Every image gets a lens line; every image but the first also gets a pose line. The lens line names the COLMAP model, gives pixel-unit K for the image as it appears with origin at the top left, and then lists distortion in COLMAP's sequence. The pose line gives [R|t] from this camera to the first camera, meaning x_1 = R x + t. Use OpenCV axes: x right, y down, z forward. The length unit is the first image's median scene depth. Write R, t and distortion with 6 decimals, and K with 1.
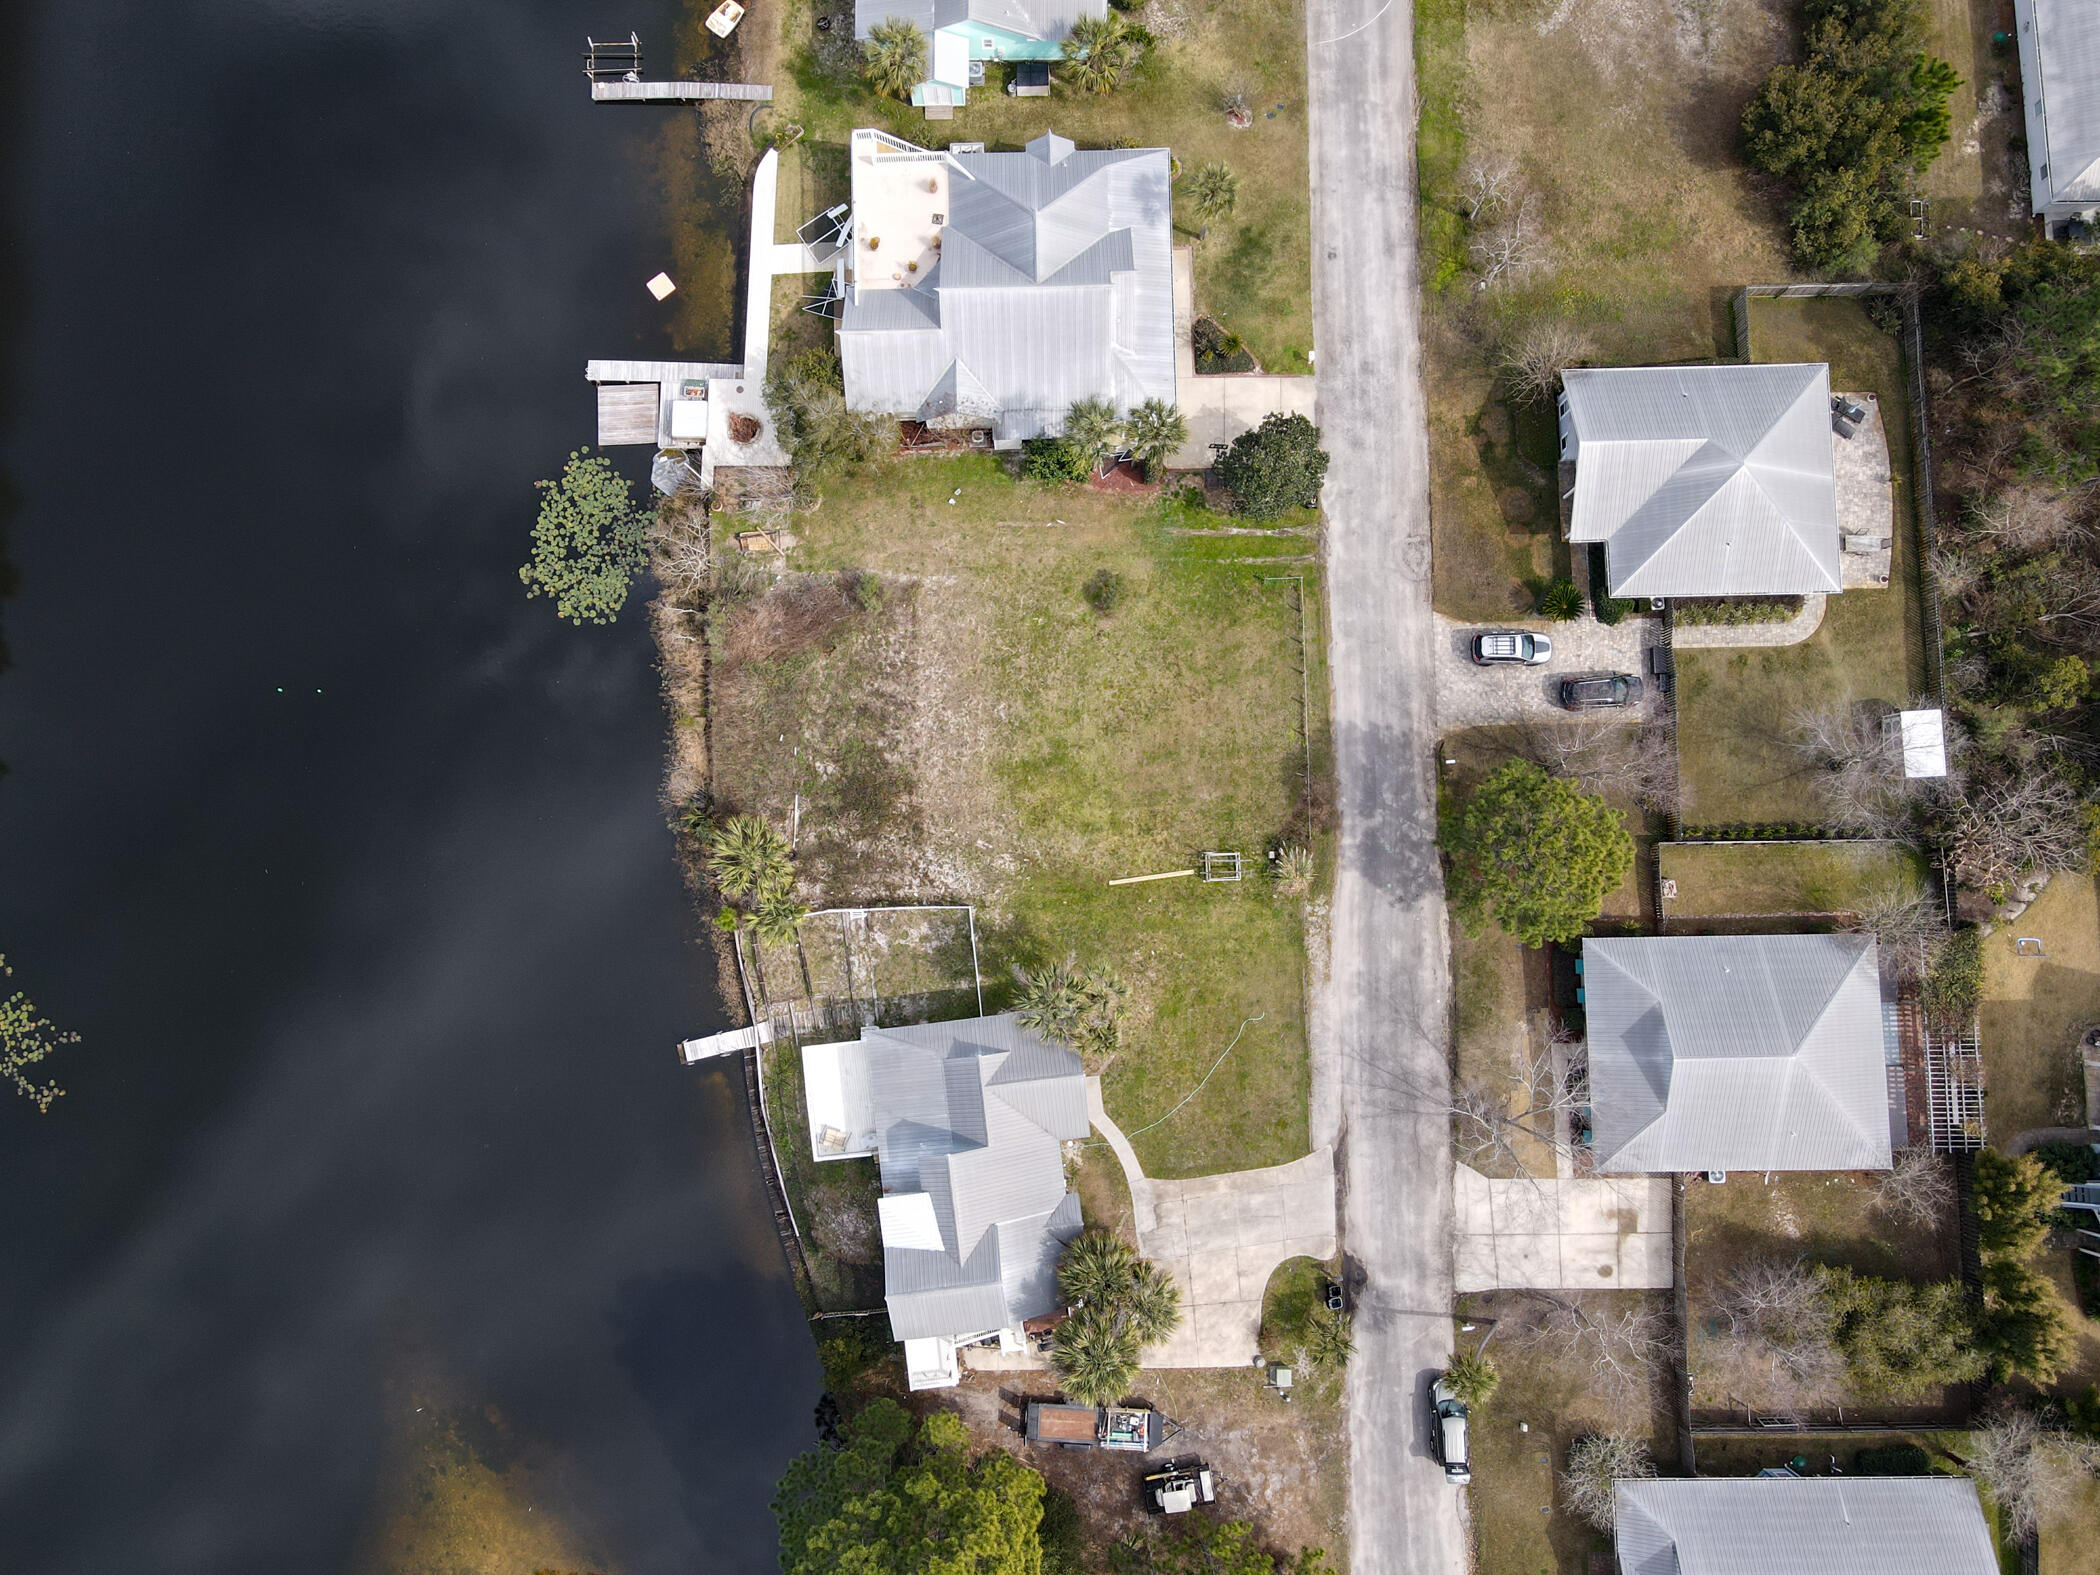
lens RADIAL K [[1536.8, 0, 1038.5], [0, 1536.8, 803.9], [0, 0, 1]] dist [0.001433, 0.015089]
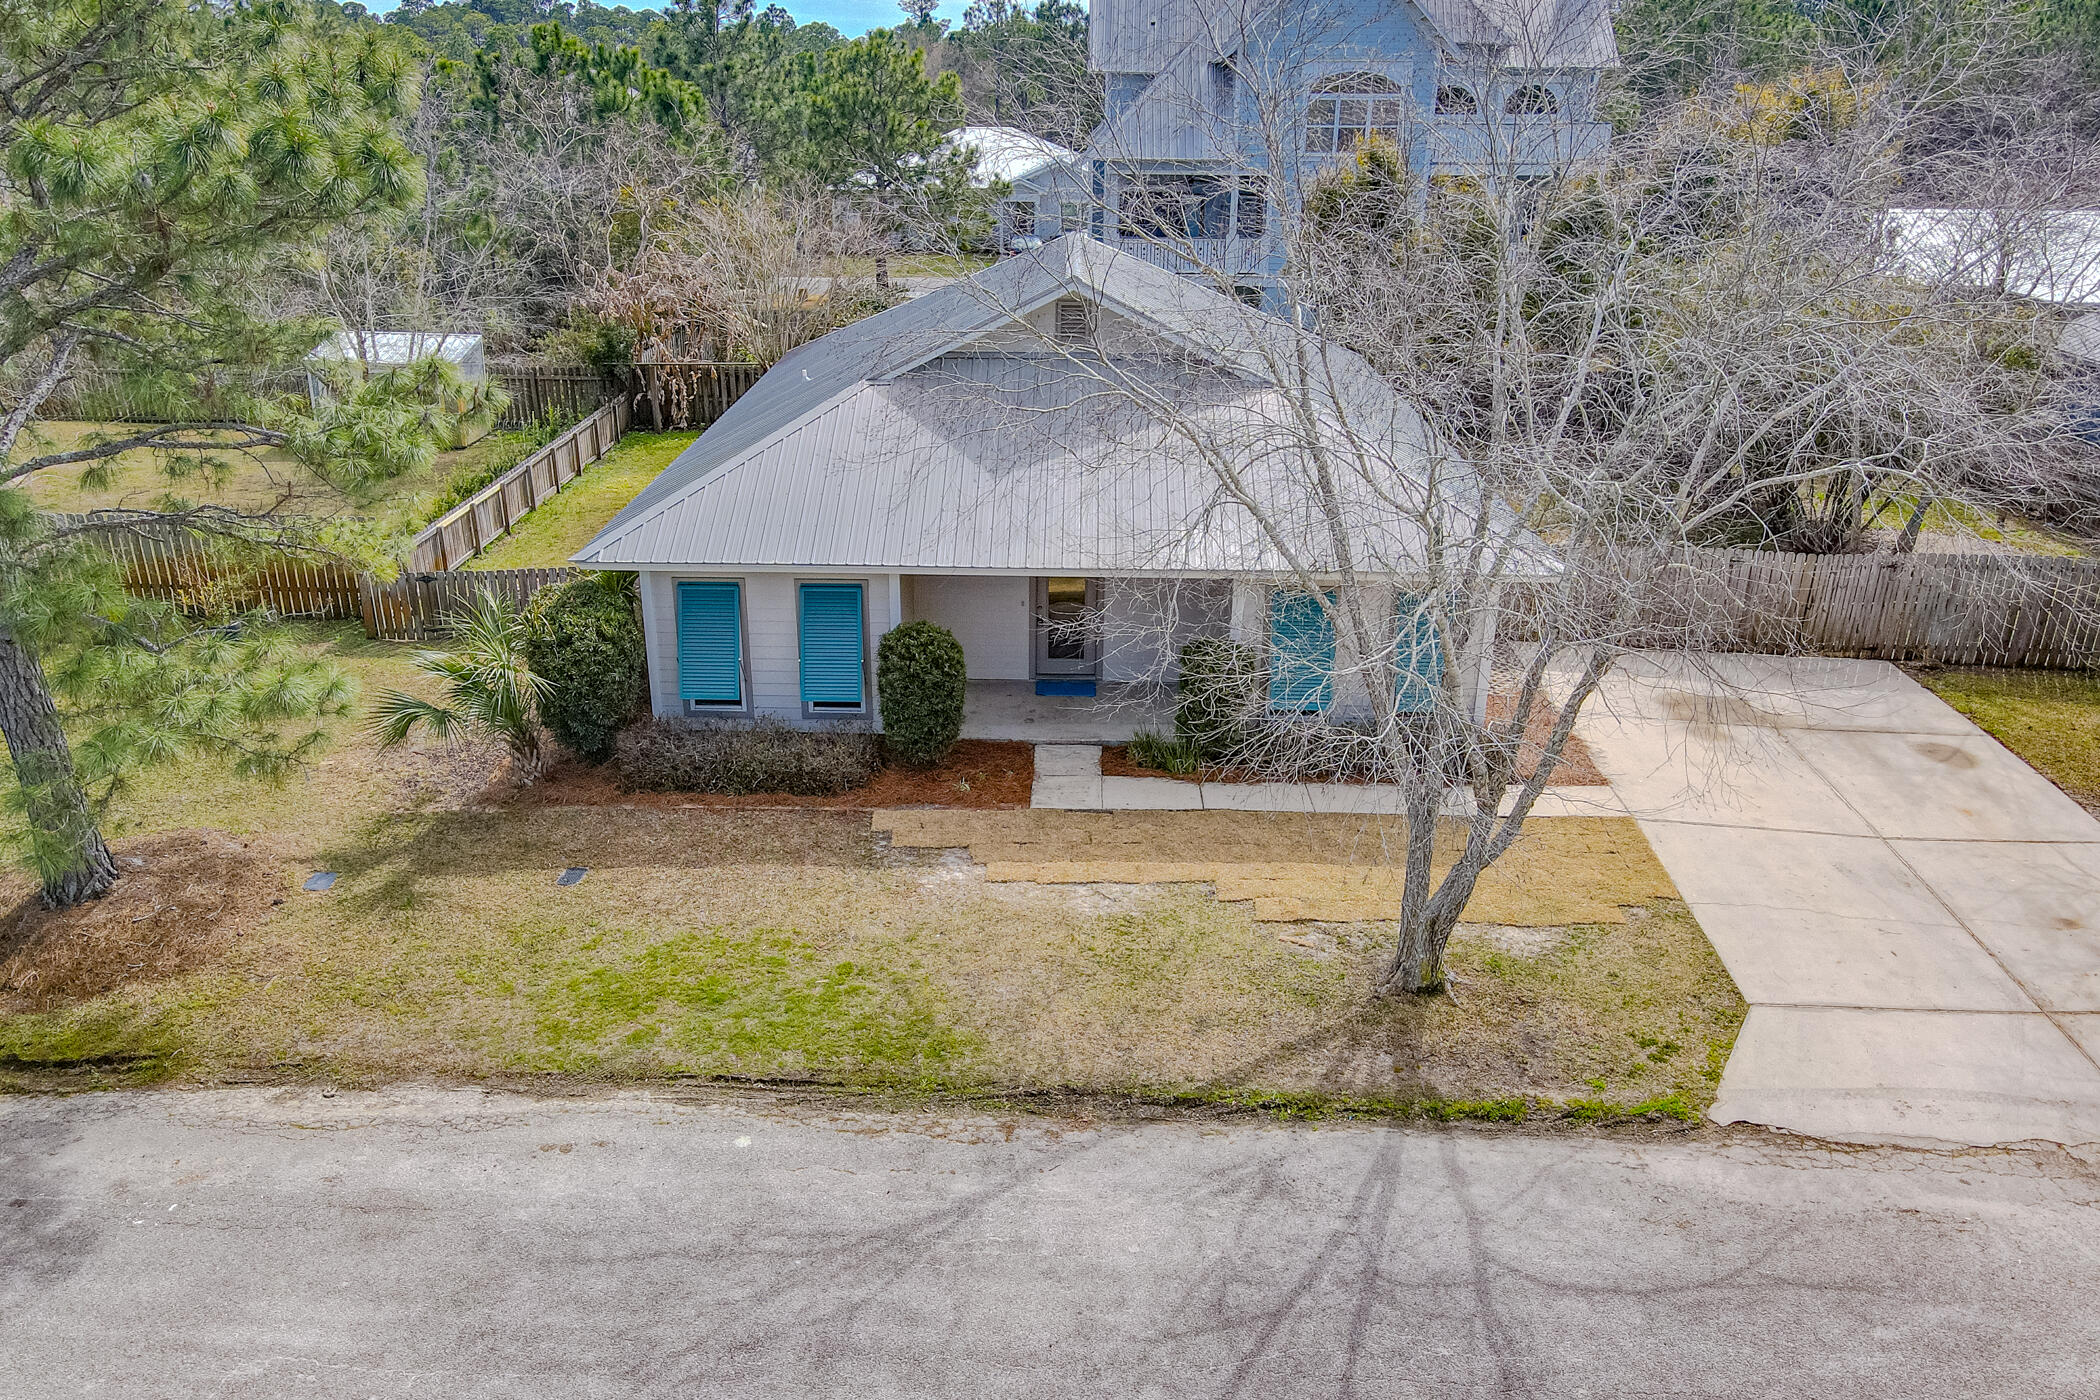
lens RADIAL K [[1537.6, 0, 1040.7], [0, 1537.6, 698.3], [0, 0, 1]] dist [0.001893, 0.017475]
pose [[0.039515, -0.369394, 0.928432, 0.130826], [0.994406, 0.105621, -0.000300, 0.153382], [-0.097951, 0.923251, 0.371501, 0.892619]]
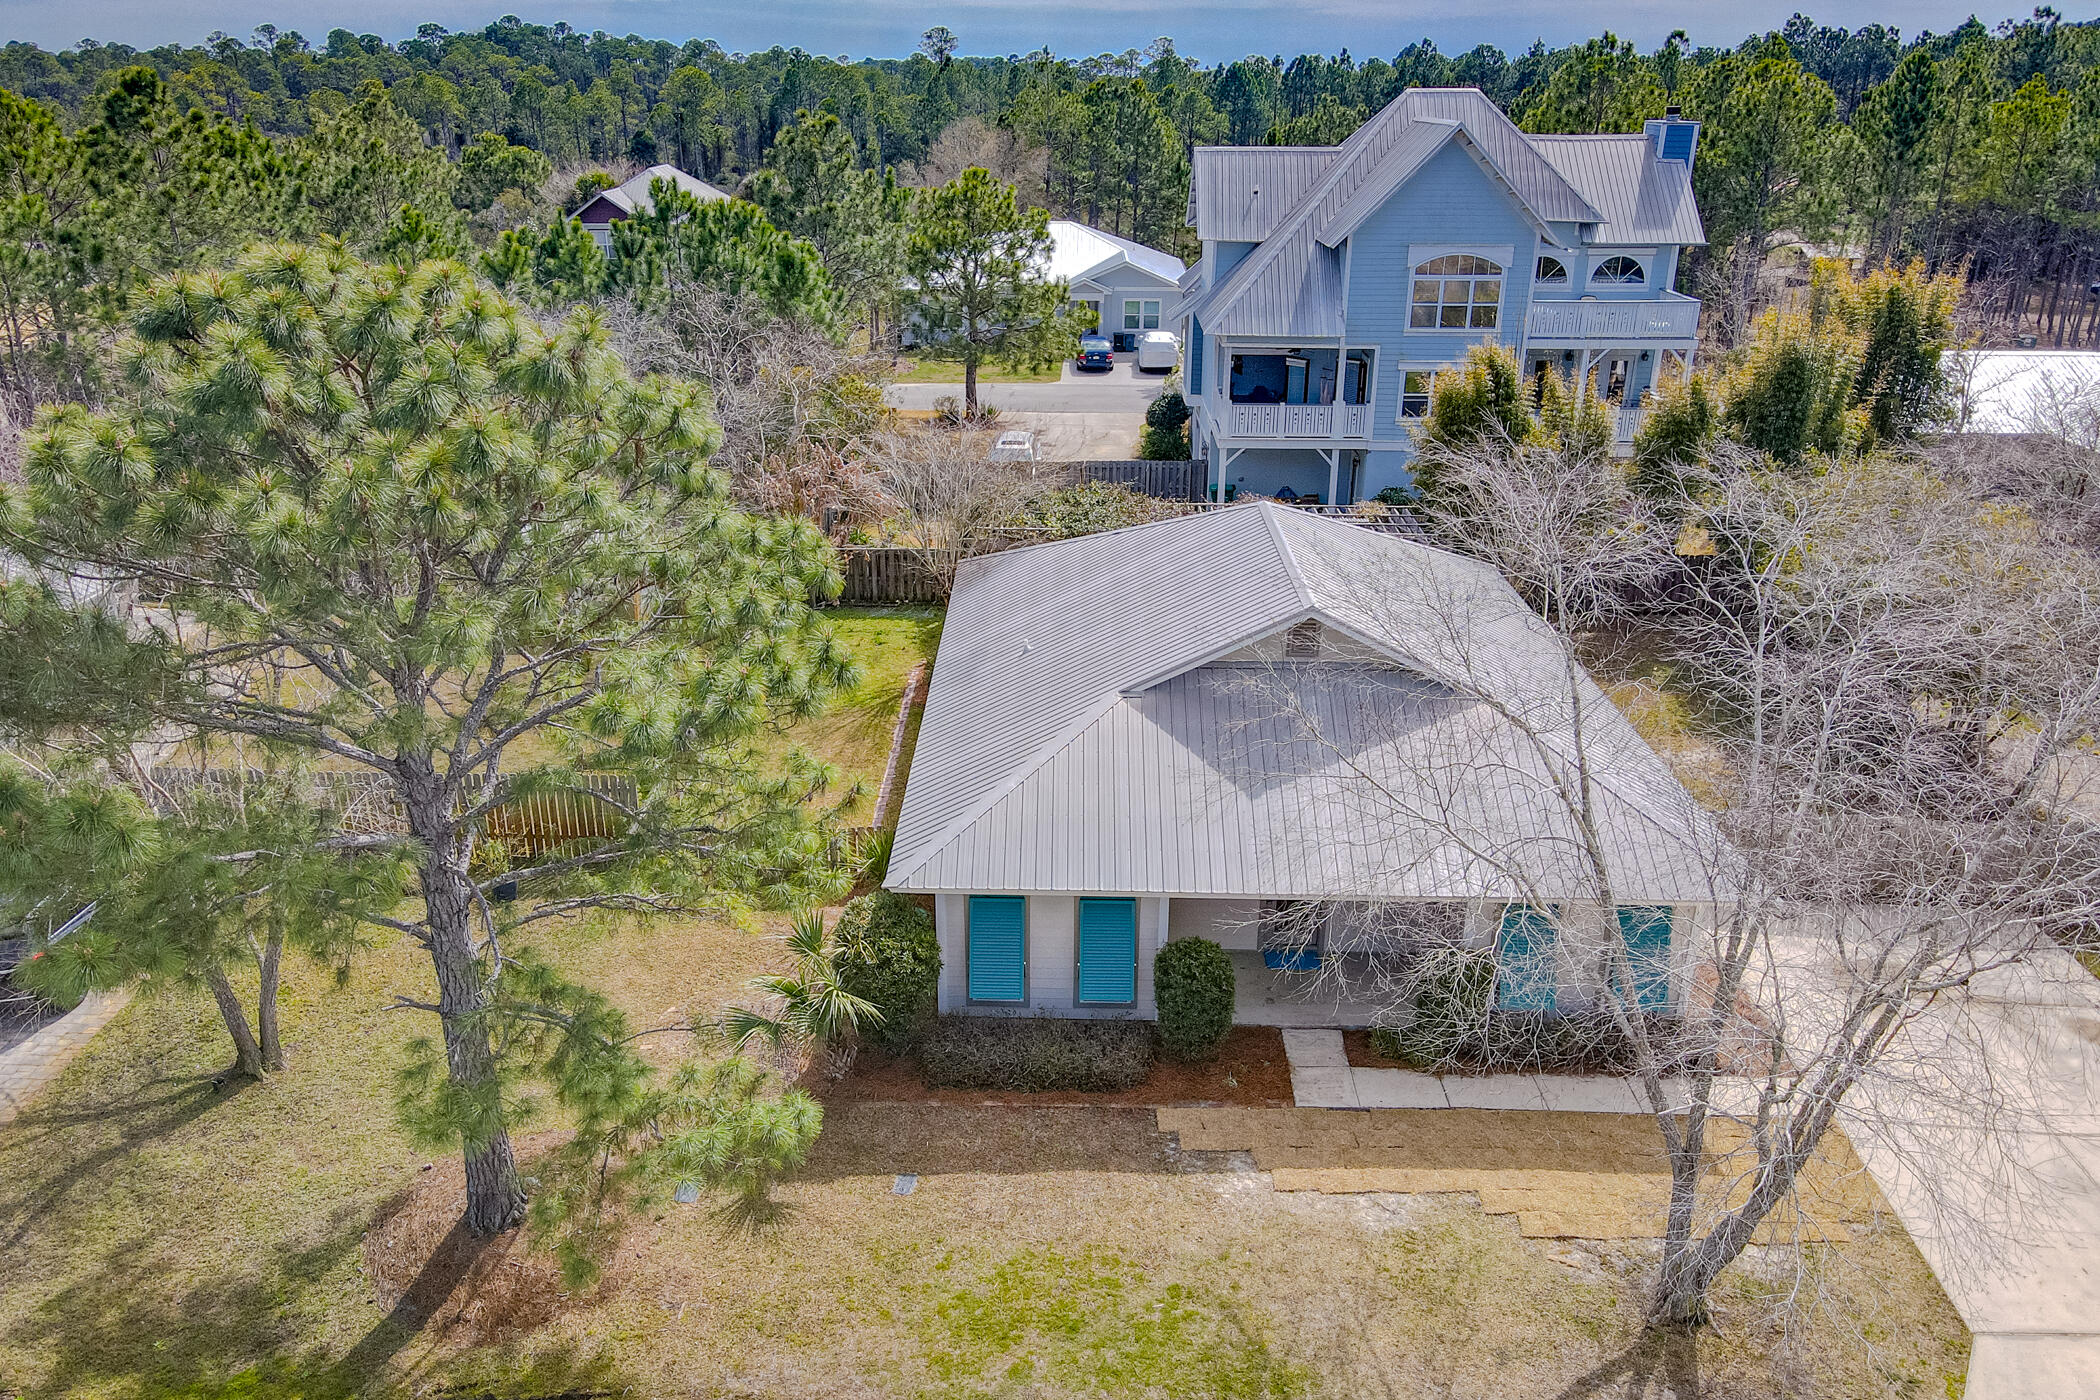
lens RADIAL K [[1537.6, 0, 1042.3], [0, 1537.6, 698.1], [0, 0, 1]] dist [0.001893, 0.017475]
pose [[0.035308, -0.367126, 0.929501, 0.121247], [0.994899, 0.100857, 0.002044, 0.105237], [-0.094497, 0.924687, 0.368815, 0.839958]]
